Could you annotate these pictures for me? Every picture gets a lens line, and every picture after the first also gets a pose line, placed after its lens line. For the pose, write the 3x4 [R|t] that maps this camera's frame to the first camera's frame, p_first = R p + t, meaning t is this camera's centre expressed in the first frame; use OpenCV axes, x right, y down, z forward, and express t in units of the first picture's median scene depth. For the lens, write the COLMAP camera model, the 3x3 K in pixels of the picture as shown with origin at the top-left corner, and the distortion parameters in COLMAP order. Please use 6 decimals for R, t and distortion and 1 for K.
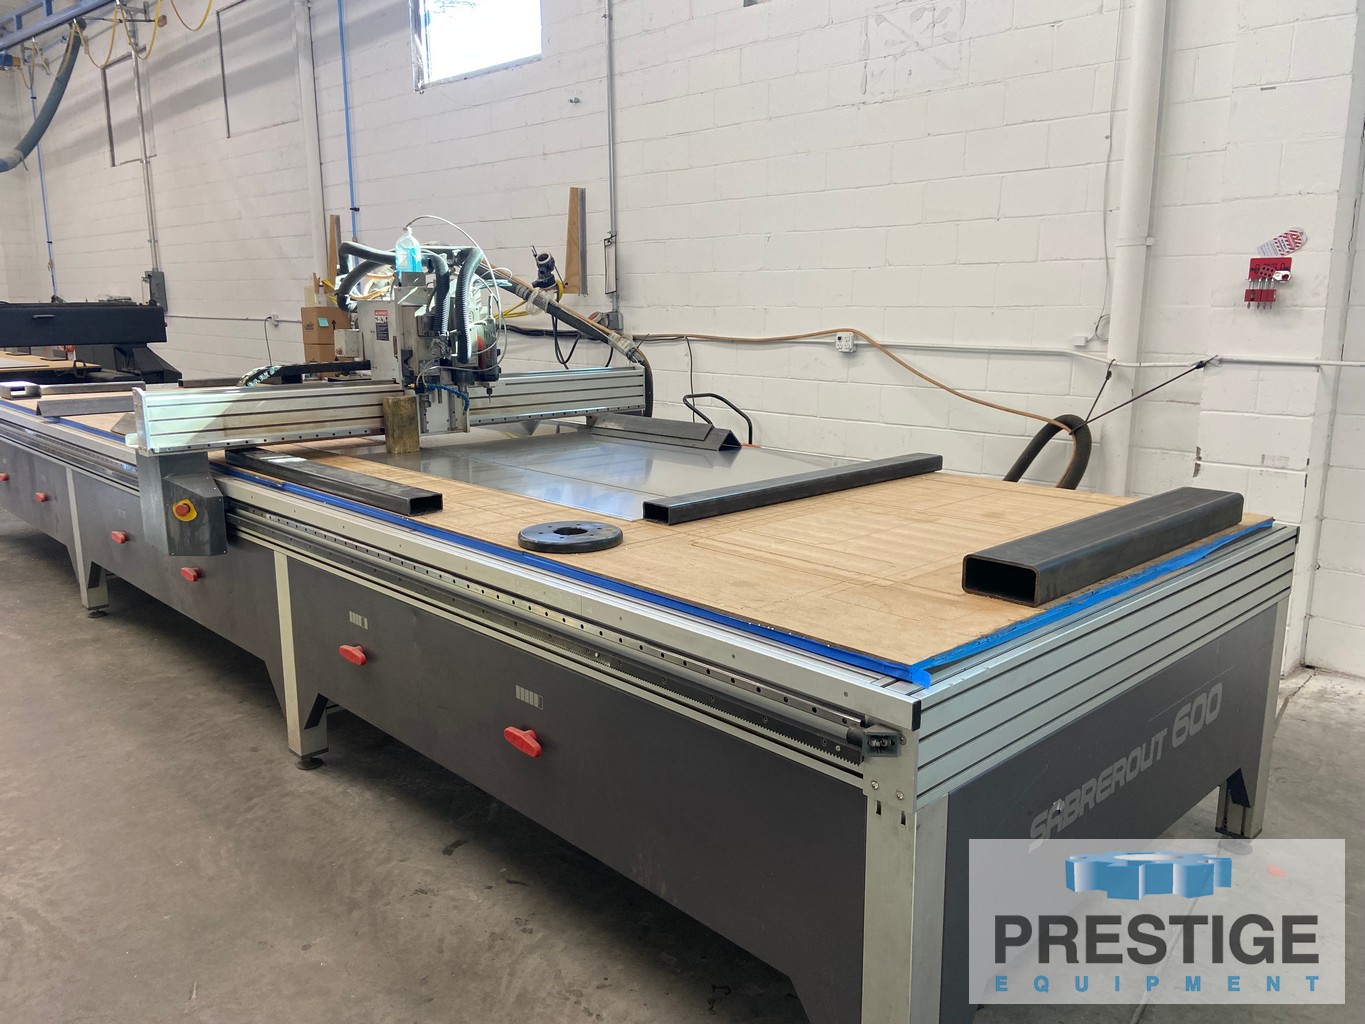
lens RADIAL K [[1047.7, 0, 682.5], [0, 1047.7, 512.0], [0, 0, 1]] dist [0.115381, -0.146953]
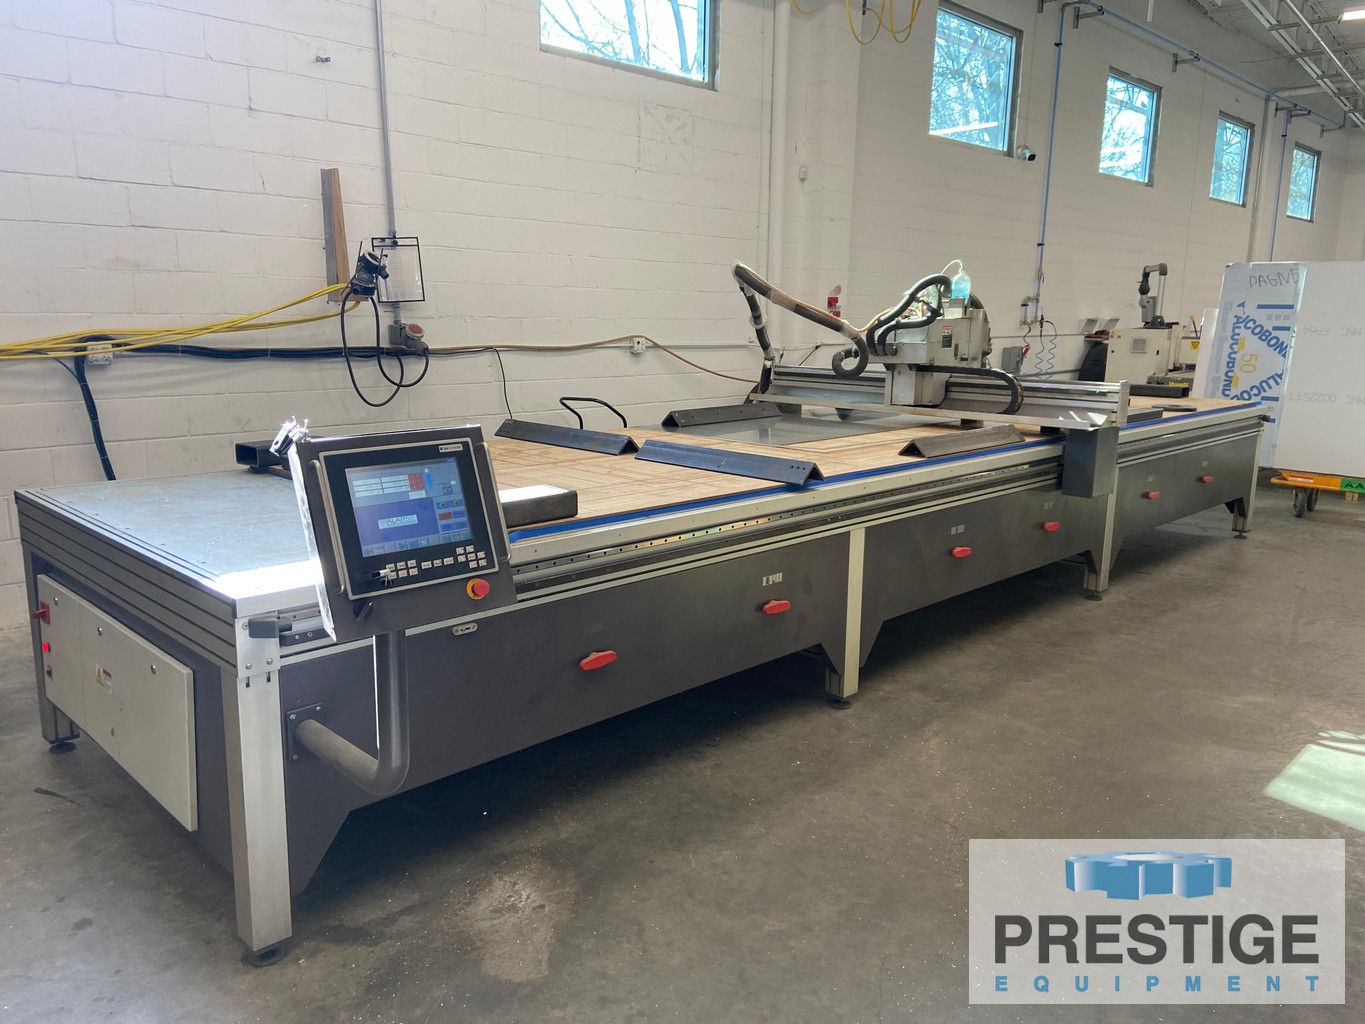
lens RADIAL K [[1047.7, 0, 682.5], [0, 1047.7, 512.0], [0, 0, 1]] dist [0.115381, -0.146953]
pose [[-0.040365, -0.189168, 0.981115, -1.521916], [0.185639, 0.963399, 0.193390, -0.262942], [-0.981789, 0.189940, -0.003770, 1.273277]]
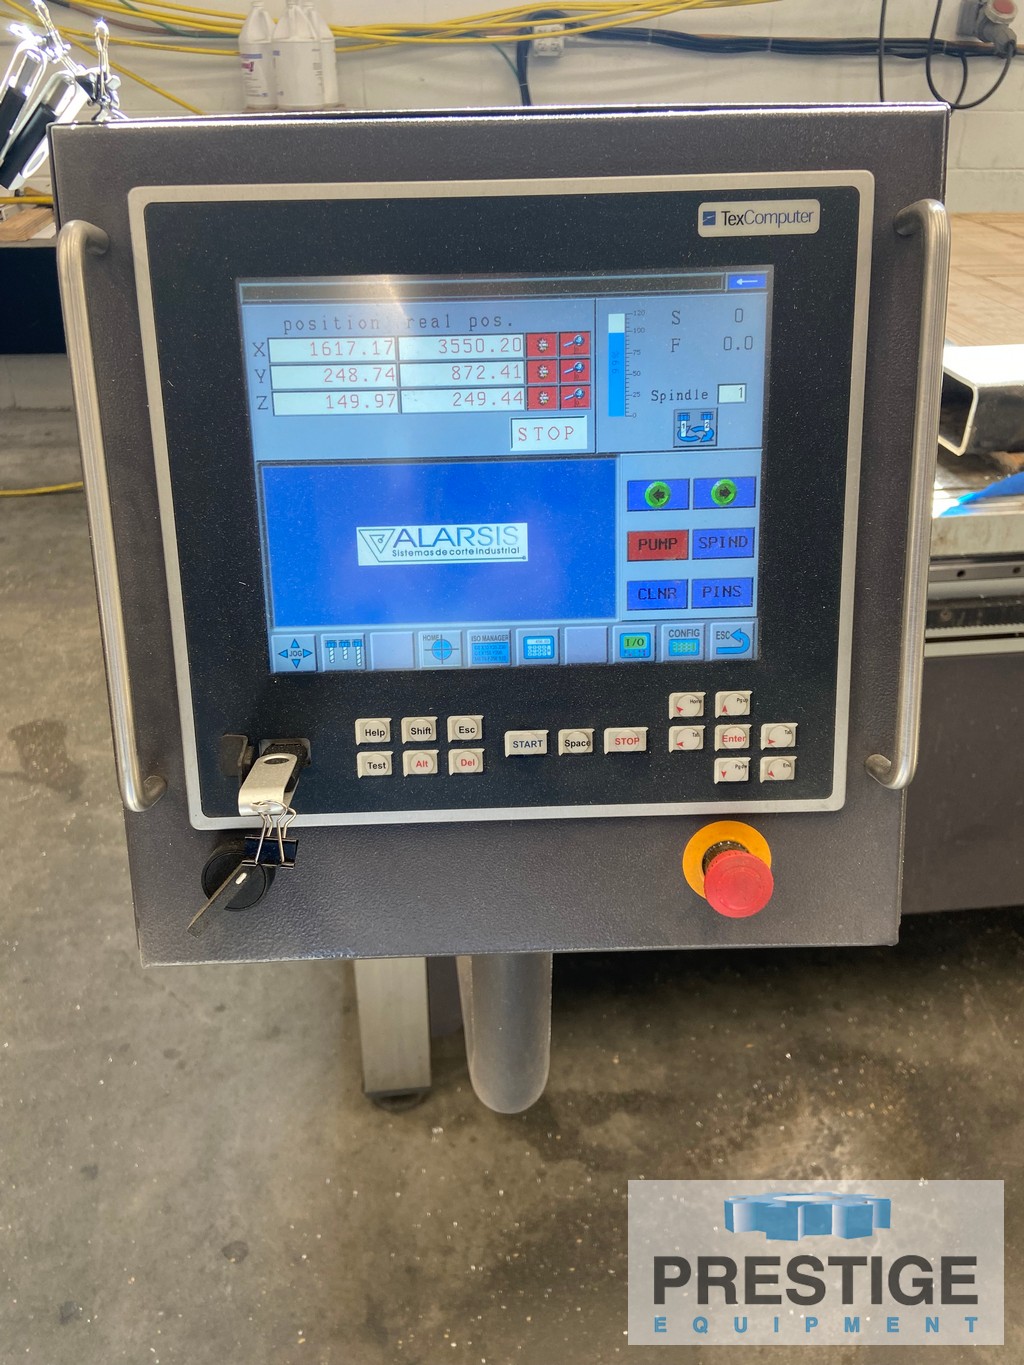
lens RADIAL K [[1047.7, 0, 506.3], [0, 1047.7, 674.5], [0, 0, 1]] dist [0.115381, -0.146953]
pose [[0.573182, -0.421126, 0.702934, -1.159464], [0.150096, 0.897278, 0.415167, -0.226176], [-0.805564, -0.132459, 0.577512, 1.322771]]
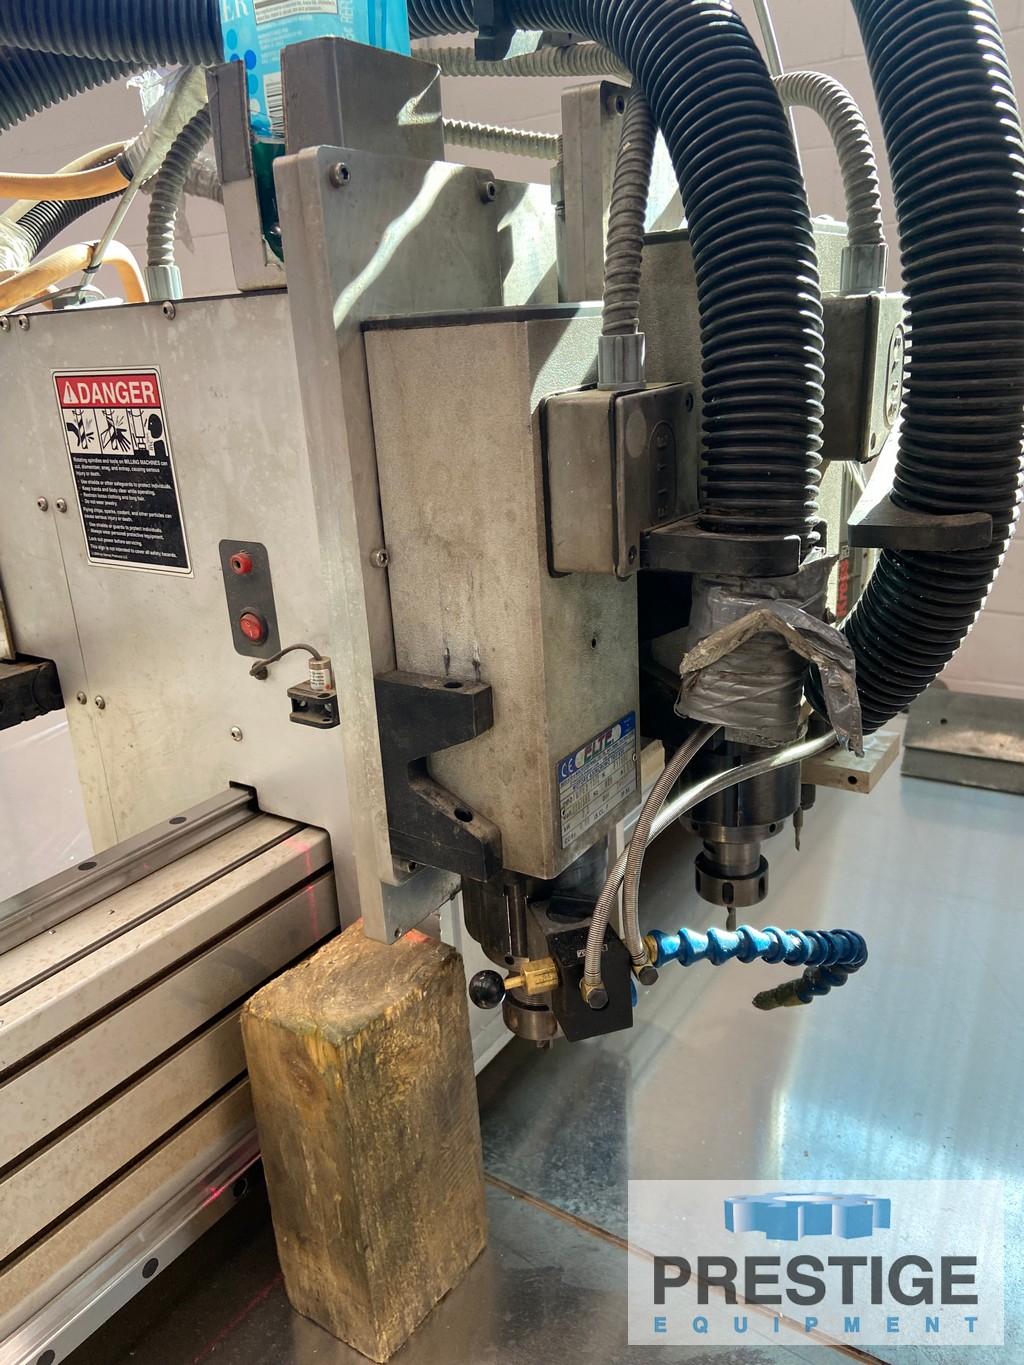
lens RADIAL K [[1047.7, 0, 506.3], [0, 1047.7, 674.5], [0, 0, 1]] dist [0.115381, -0.146953]
pose [[0.975532, -0.121952, 0.182934, -0.239060], [0.100472, 0.987377, 0.122445, -0.146569], [-0.195557, -0.101070, 0.975470, 0.760745]]
